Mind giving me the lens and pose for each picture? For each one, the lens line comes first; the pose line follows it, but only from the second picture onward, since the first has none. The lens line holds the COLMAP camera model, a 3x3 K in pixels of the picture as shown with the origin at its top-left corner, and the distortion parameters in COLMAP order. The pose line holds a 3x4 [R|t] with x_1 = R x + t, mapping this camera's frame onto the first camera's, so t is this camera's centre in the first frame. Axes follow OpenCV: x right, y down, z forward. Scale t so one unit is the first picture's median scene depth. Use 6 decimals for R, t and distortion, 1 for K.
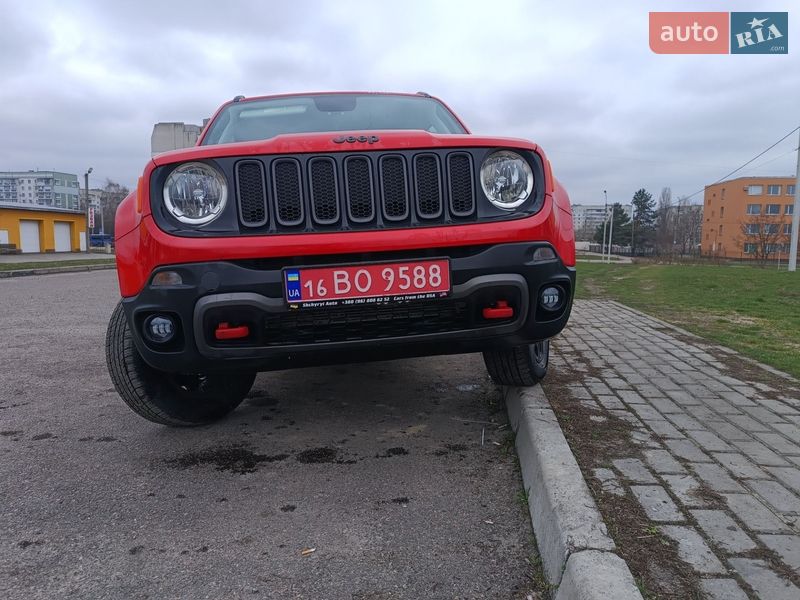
lens RADIAL K [[557.6, 0, 400.0], [0, 557.6, 300.0], [0, 0, 1]] dist [0.070609, -0.076710]
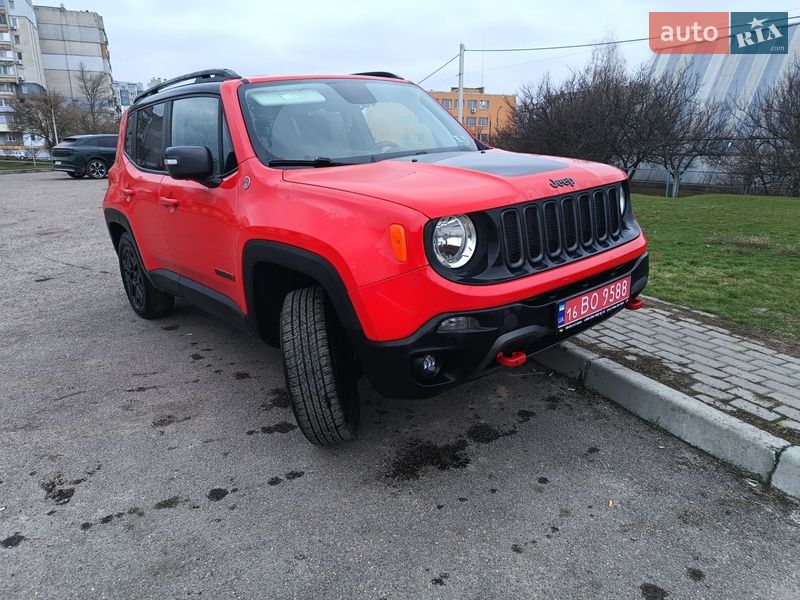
lens RADIAL K [[557.6, 0, 400.0], [0, 557.6, 300.0], [0, 0, 1]] dist [0.070609, -0.076710]
pose [[0.844827, -0.149921, 0.513606, -1.105428], [0.064229, 0.981416, 0.180824, -0.298659], [-0.531170, -0.119777, 0.838756, 0.146107]]
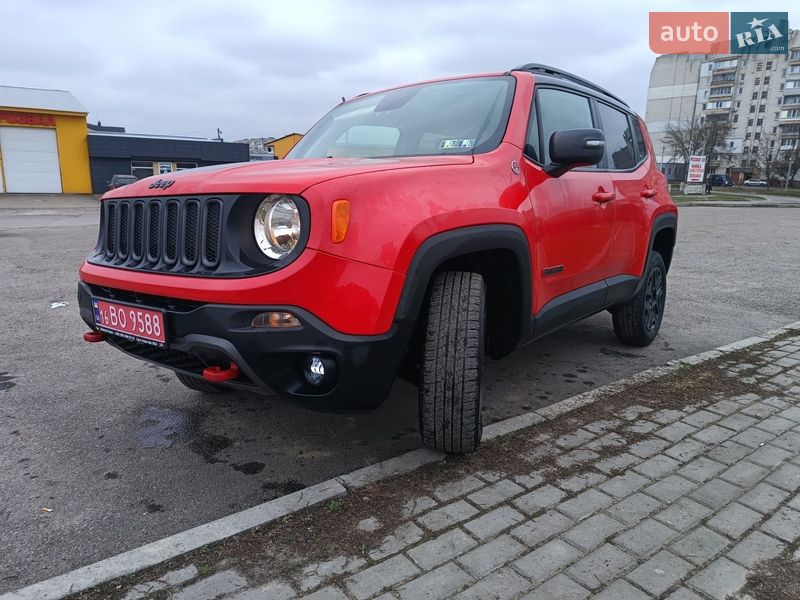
lens RADIAL K [[554.3, 0, 400.0], [0, 554.3, 300.0], [0, 0, 1]] dist [0.062865, -0.074724]
pose [[0.693014, 0.172186, -0.700060, 1.114556], [-0.093703, 0.984335, 0.149346, -0.292719], [0.714809, -0.037901, 0.698292, 0.601470]]
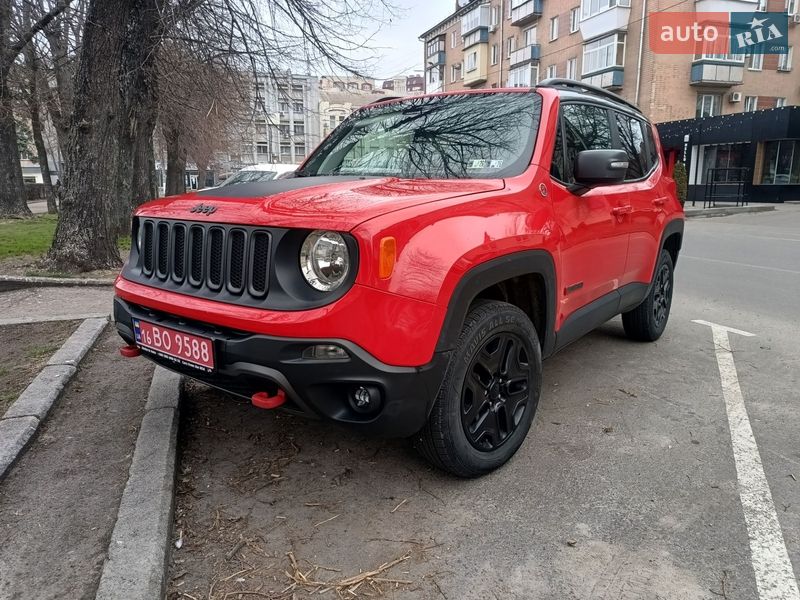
lens RADIAL K [[554.3, 0, 400.0], [0, 554.3, 300.0], [0, 0, 1]] dist [0.062865, -0.074724]
pose [[0.706946, 0.213874, -0.674156, 1.047232], [-0.110853, 0.974908, 0.193042, -0.395540], [0.698527, -0.061738, 0.712916, 0.504299]]
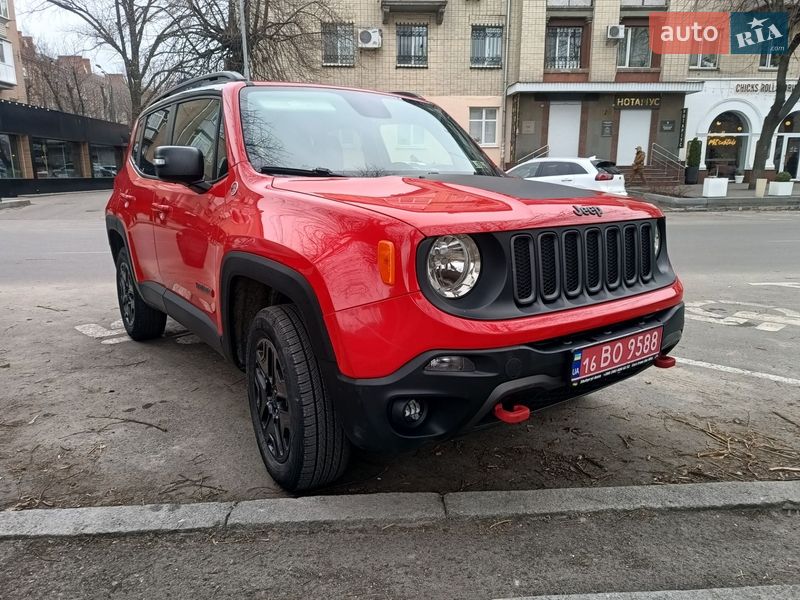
lens RADIAL K [[557.6, 0, 400.0], [0, 557.6, 300.0], [0, 0, 1]] dist [0.070609, -0.076710]
pose [[0.871000, -0.040512, 0.489610, -0.957087], [-0.015153, 0.993905, 0.109197, -0.247097], [-0.491049, -0.102530, 0.865077, 0.269900]]
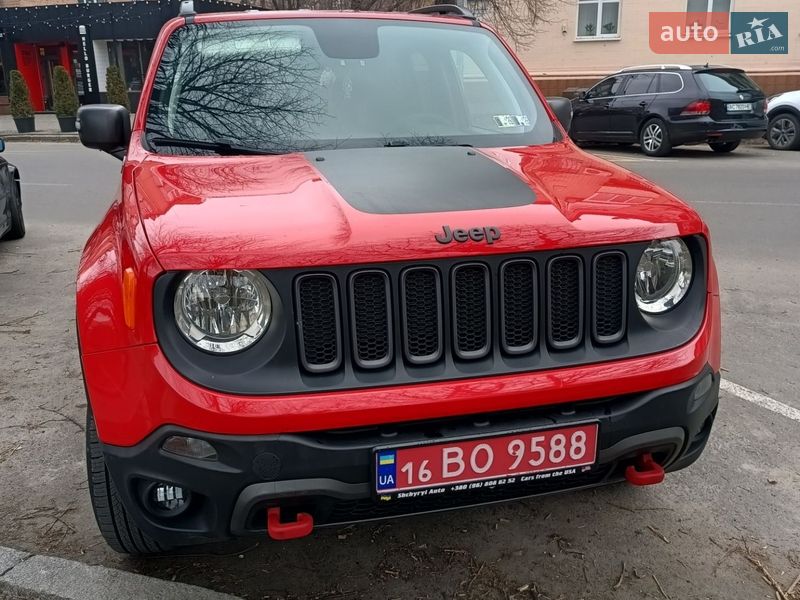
lens RADIAL K [[739.0, 0, 400.0], [0, 739.0, 300.0], [0, 0, 1]] dist [0.124378, -0.243928]
pose [[0.992813, 0.016188, 0.118580, -0.280579], [-0.039146, 0.980234, 0.193931, -0.404128], [-0.113097, -0.197179, 0.973822, 0.137953]]
